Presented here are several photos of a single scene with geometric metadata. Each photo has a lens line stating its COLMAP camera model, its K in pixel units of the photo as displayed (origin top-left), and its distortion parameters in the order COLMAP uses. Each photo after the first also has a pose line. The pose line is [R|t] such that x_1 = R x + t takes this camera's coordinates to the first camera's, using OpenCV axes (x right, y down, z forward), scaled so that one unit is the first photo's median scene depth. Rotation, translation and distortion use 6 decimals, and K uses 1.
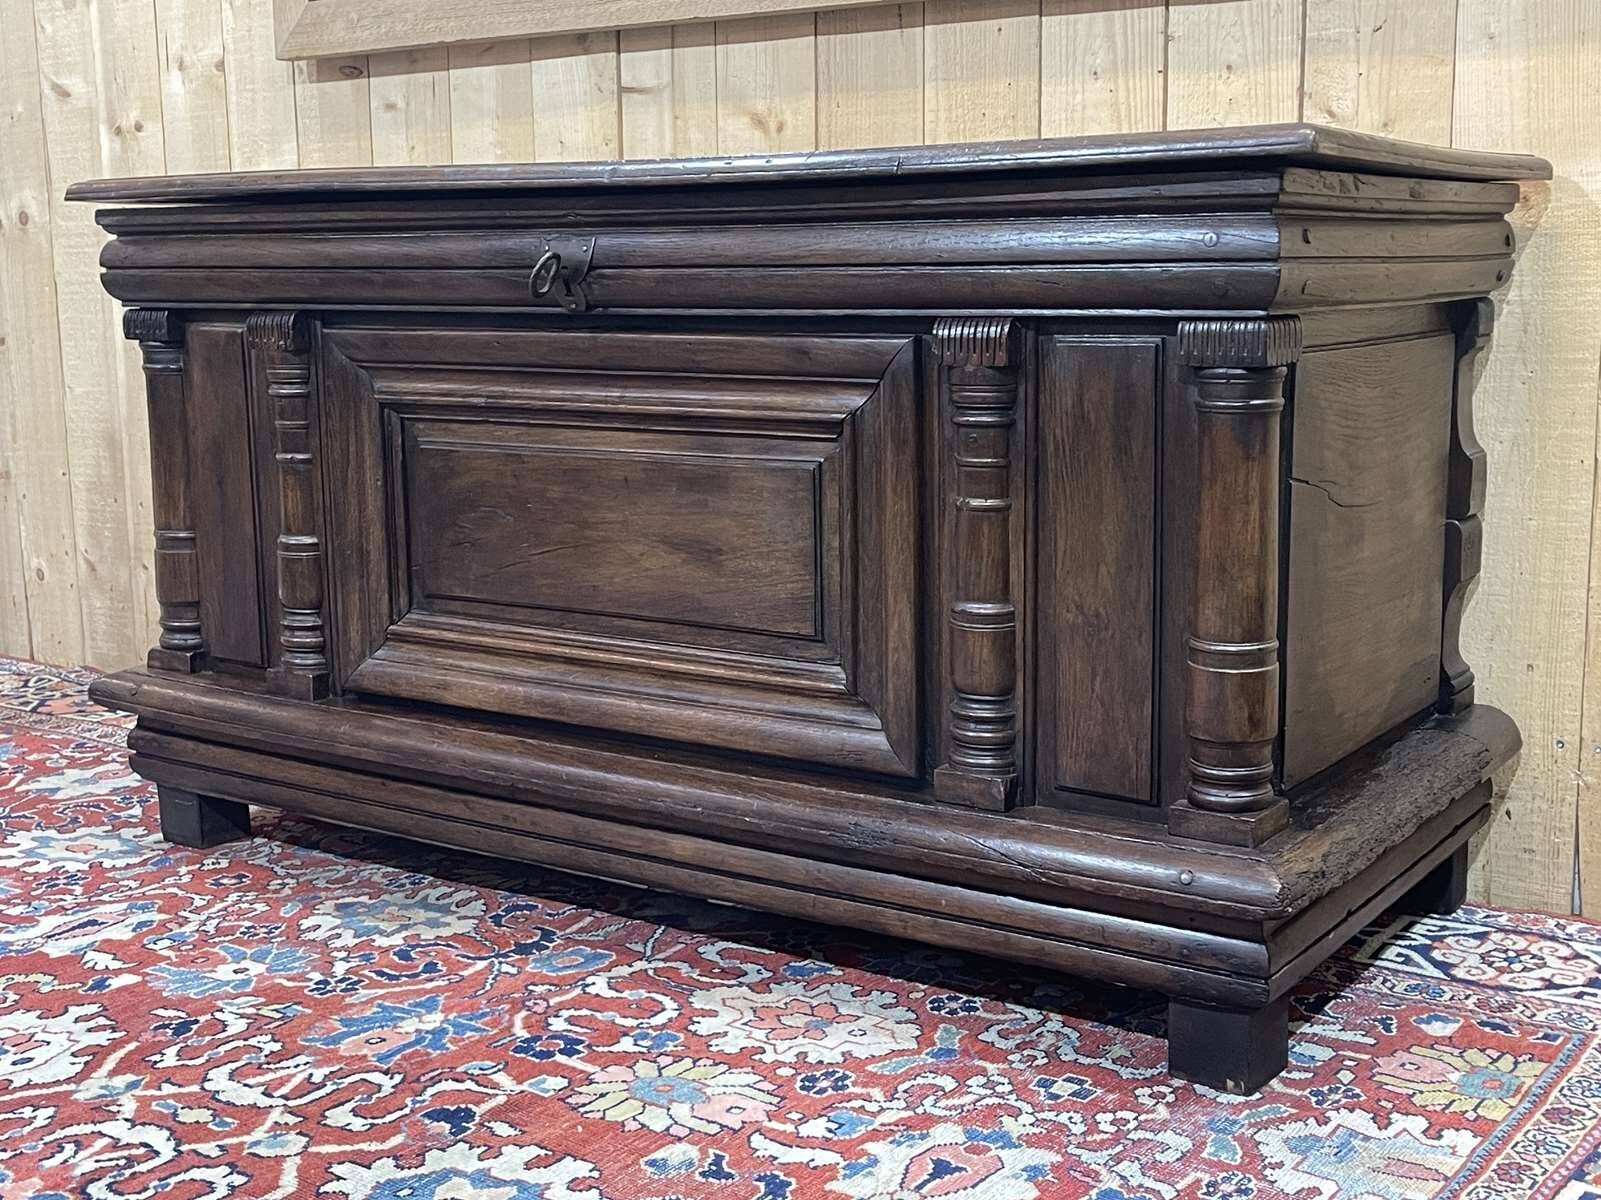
lens RADIAL K [[2072.9, 0, 784.7], [0, 2072.9, 607.8], [0, 0, 1]] dist [0.045850, 0.000000]
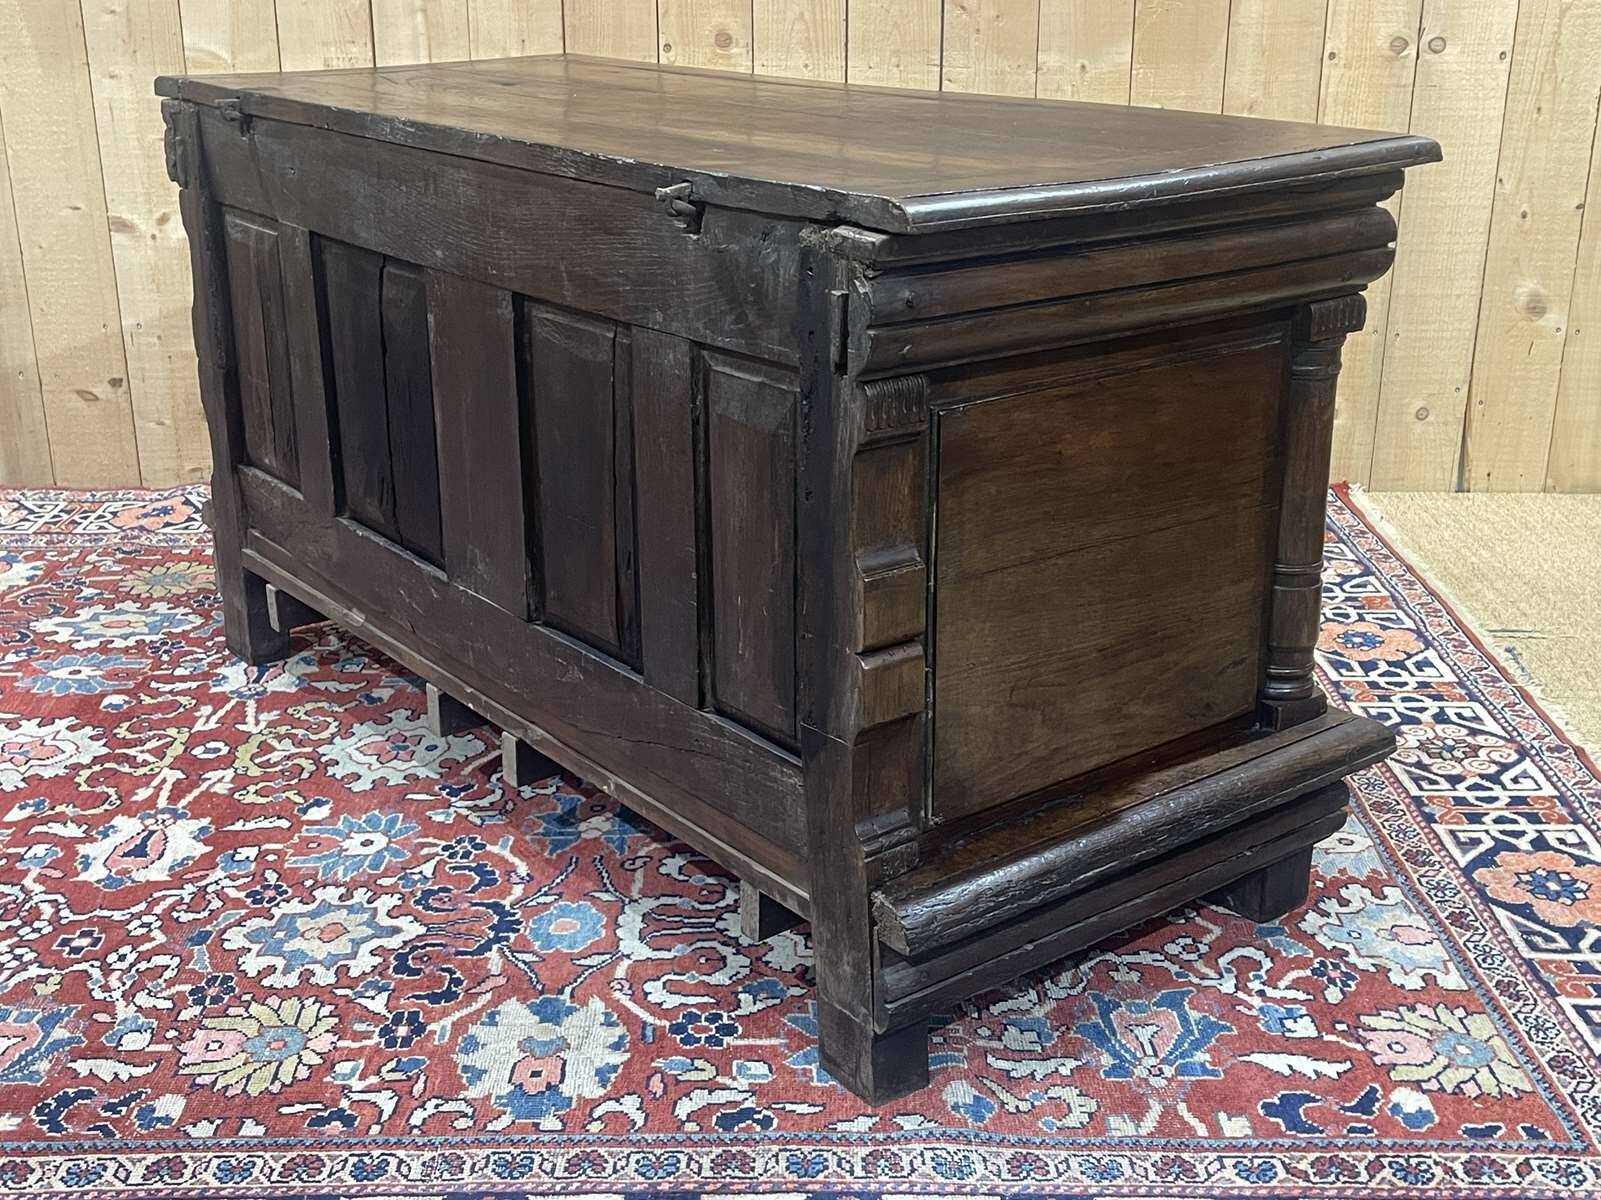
lens RADIAL K [[1959.4, 0, 805.6], [0, 1959.4, 607.3], [0, 0, 1]] dist [0.030660, 0.000000]
pose [[0.810222, -0.183220, 0.556750, -0.764739], [0.084803, 0.976536, 0.197955, -0.102476], [-0.579955, -0.113174, 0.806749, -0.181746]]
